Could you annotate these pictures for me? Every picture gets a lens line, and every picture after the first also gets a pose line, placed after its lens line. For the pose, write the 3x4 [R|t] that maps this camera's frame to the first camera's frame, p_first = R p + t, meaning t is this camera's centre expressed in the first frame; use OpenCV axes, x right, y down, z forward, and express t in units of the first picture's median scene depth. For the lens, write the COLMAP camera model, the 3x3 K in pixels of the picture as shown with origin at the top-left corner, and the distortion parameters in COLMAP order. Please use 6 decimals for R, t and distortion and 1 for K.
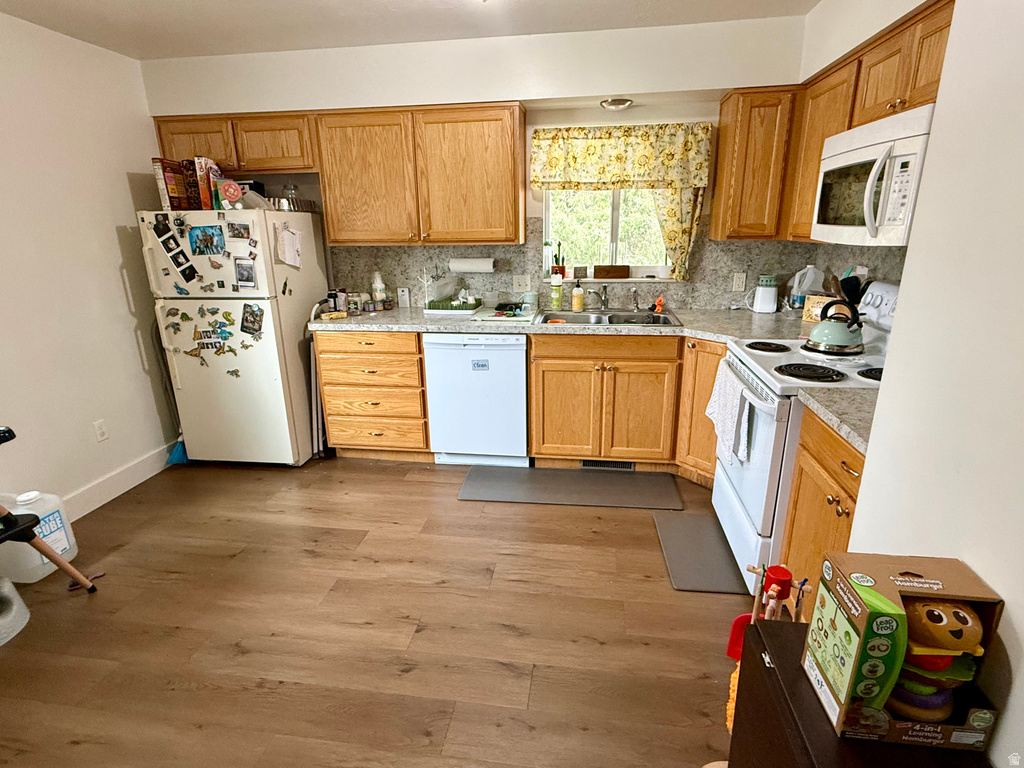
lens RADIAL K [[520.8, 0, 514.9], [0, 520.8, 382.7], [0, 0, 1]] dist [0.003803, 0.001079]
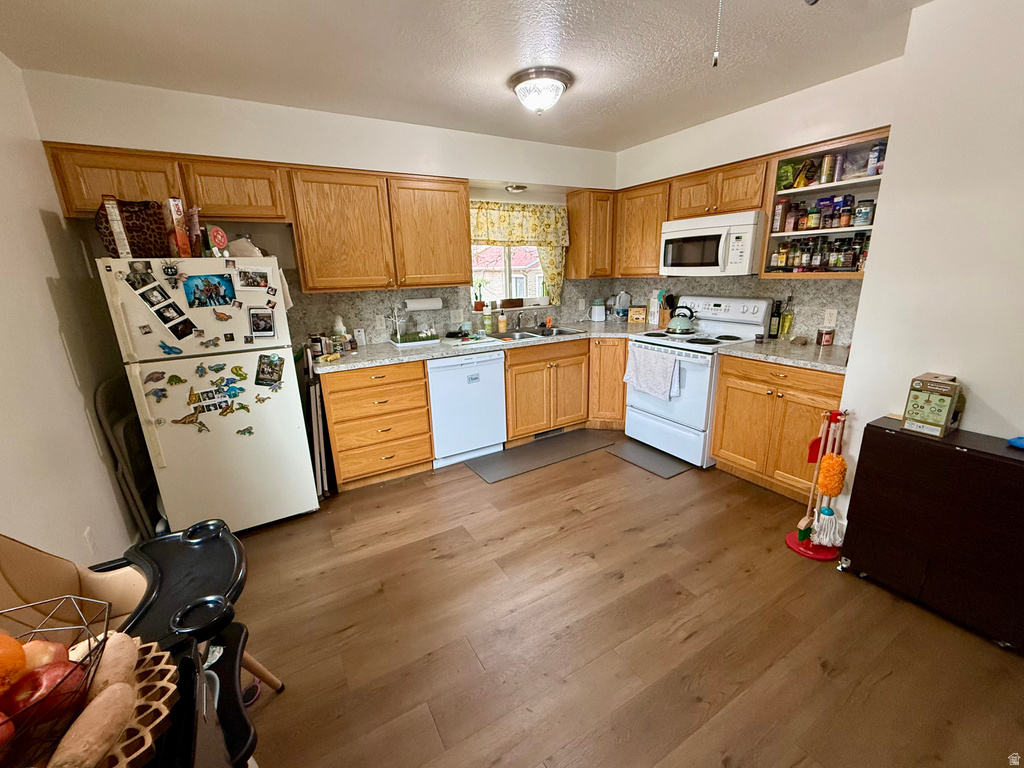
lens RADIAL K [[410.2, 0, 513.8], [0, 410.2, 381.6], [0, 0, 1]] dist [0.001536, 0.000316]
pose [[0.790411, -0.169622, 0.588624, -0.576758], [0.195236, 0.980544, 0.020396, -0.027282], [-0.580632, 0.098799, 0.808149, 0.124223]]
